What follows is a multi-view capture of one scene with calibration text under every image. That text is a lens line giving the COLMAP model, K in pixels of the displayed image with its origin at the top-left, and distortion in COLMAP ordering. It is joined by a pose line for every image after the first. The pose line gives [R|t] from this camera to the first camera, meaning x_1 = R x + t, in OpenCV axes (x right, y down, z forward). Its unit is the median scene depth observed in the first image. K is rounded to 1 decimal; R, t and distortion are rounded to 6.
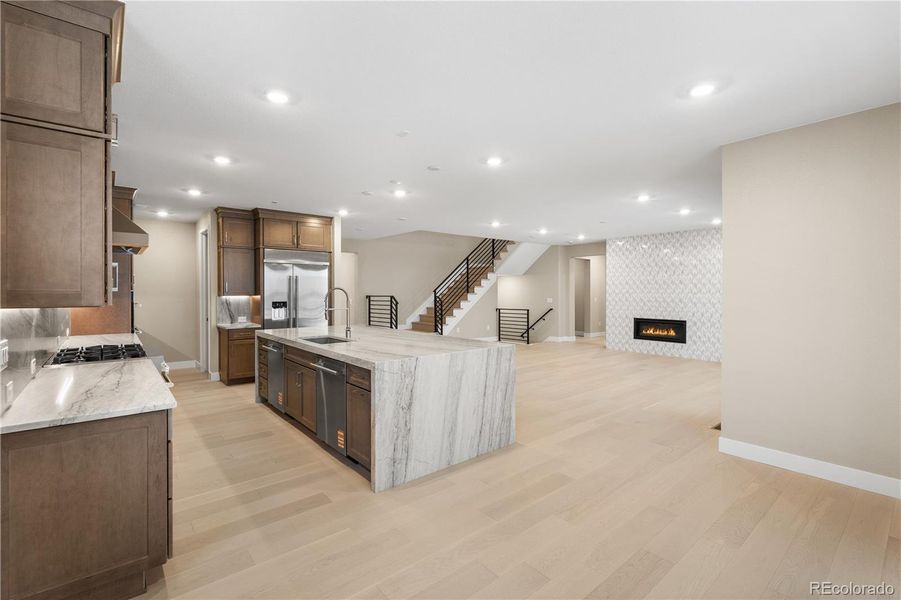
lens RADIAL K [[400.6, 0, 448.5], [0, 400.6, 297.6], [0, 0, 1]] dist [-0.000844, 0.000337]
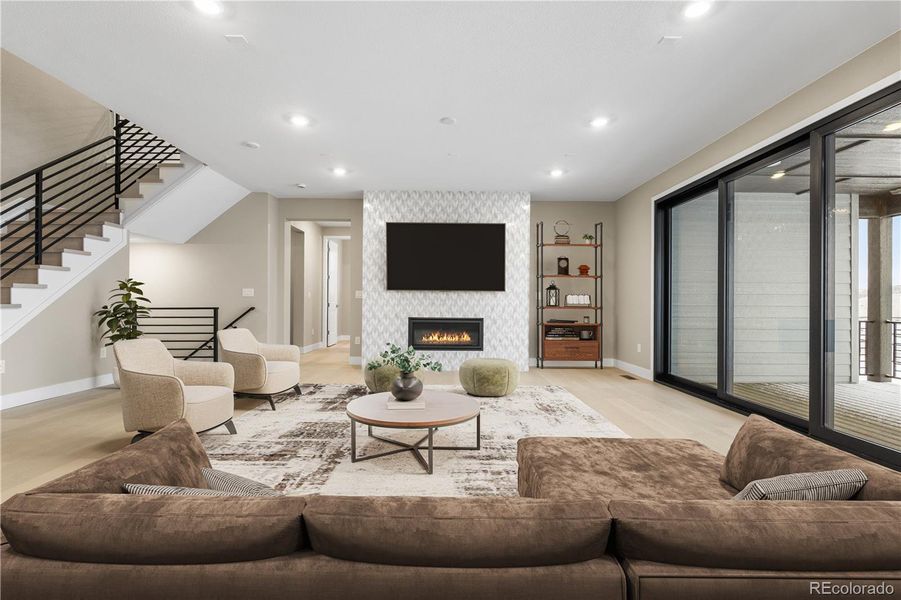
lens RADIAL K [[400.6, 0, 439.1], [0, 400.6, 301.8], [0, 0, 1]] dist [-0.000844, 0.000337]
pose [[0.636234, 0.010506, 0.771425, -0.003472], [0.003608, 0.999856, -0.016593, 0.050486], [-0.771488, 0.013340, 0.636104, 0.773097]]
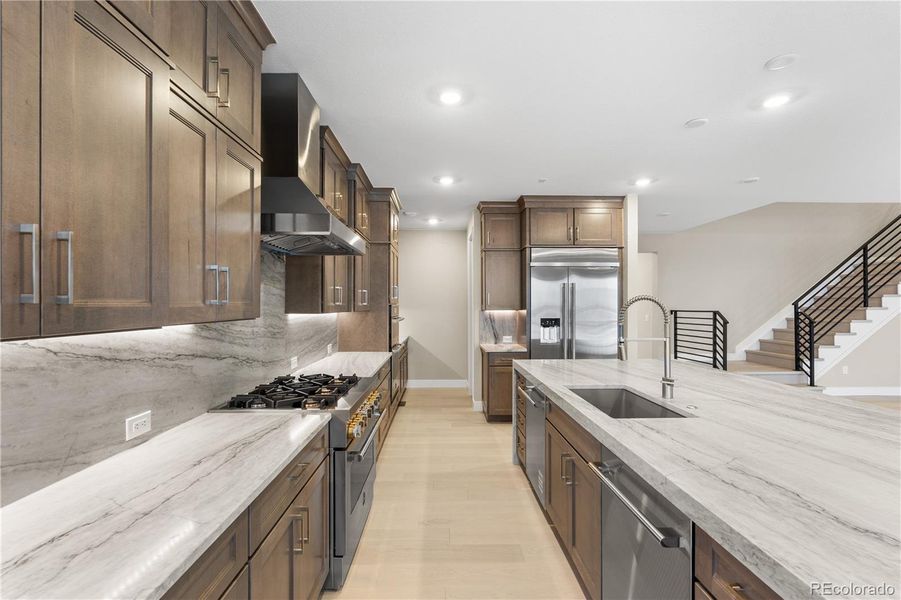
lens RADIAL K [[400.6, 0, 450.9], [0, 400.6, 304.7], [0, 0, 1]] dist [-0.000844, 0.000337]
pose [[0.781261, -0.000830, -0.624203, -0.096658], [-0.008231, 0.999898, -0.011630, -0.004758], [0.624150, 0.014224, 0.781175, 0.288064]]
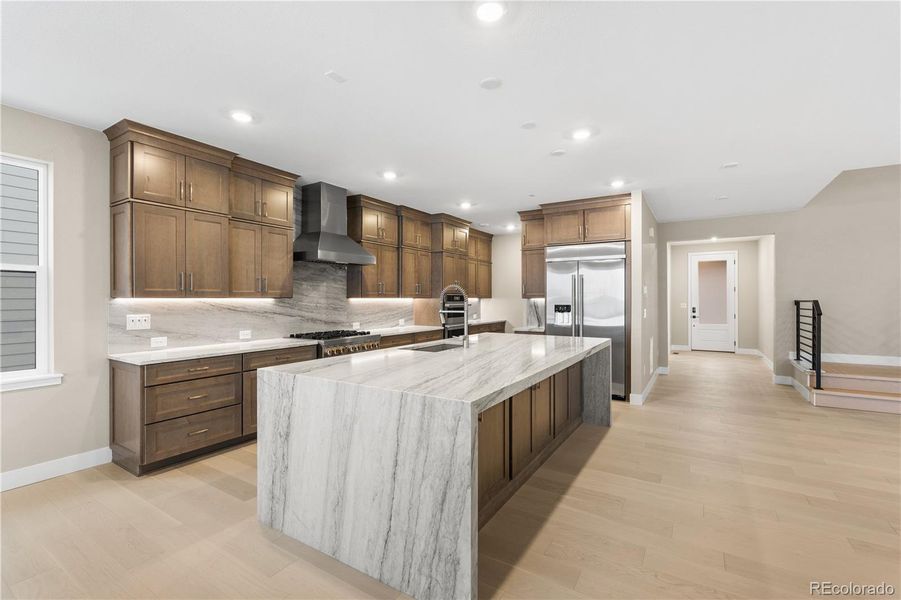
lens RADIAL K [[400.6, 0, 446.0], [0, 400.6, 296.8], [0, 0, 1]] dist [-0.000844, 0.000337]
pose [[0.308728, -0.003299, -0.951145, 0.317121], [-0.014153, 0.999867, -0.008062, 0.002681], [0.951045, 0.015950, 0.308640, 0.457861]]
